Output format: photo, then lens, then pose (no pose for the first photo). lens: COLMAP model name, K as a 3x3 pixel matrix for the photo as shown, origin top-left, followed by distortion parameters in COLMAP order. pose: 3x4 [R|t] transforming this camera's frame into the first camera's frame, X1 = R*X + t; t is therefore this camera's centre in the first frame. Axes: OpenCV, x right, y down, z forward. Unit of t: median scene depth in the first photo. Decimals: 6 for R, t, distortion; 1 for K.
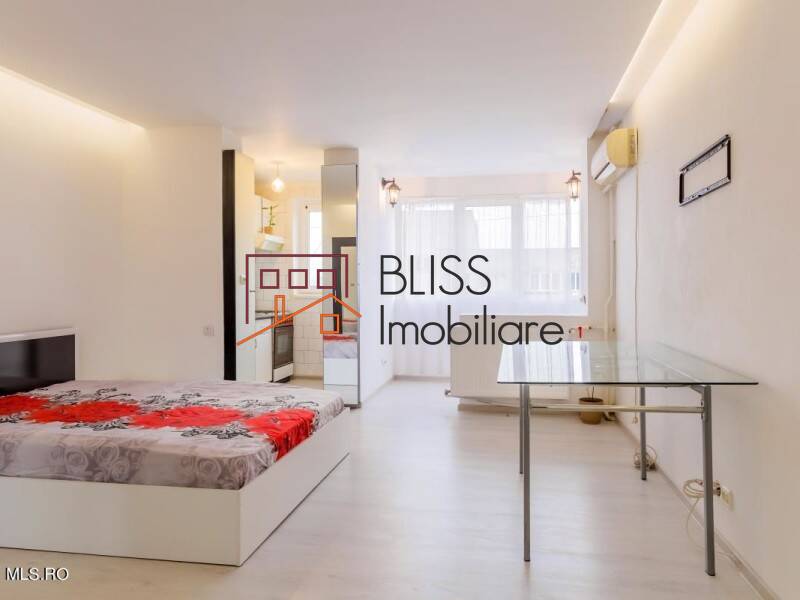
lens RADIAL K [[591.1, 0, 397.7], [0, 591.1, 288.6], [0, 0, 1]] dist [0.006069, 0.001074]
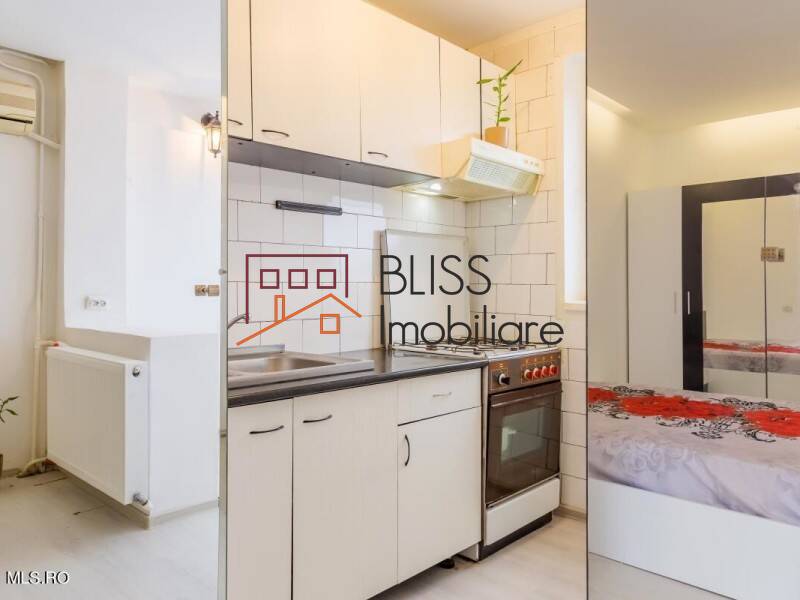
lens RADIAL K [[611.9, 0, 377.2], [0, 611.9, 298.8], [0, 0, 1]] dist [0.002415, 0.000871]
pose [[0.832862, 0.012850, -0.553332, -0.123753], [-0.003171, 0.999825, 0.018445, 0.004128], [0.553472, -0.013608, 0.832756, 1.340992]]
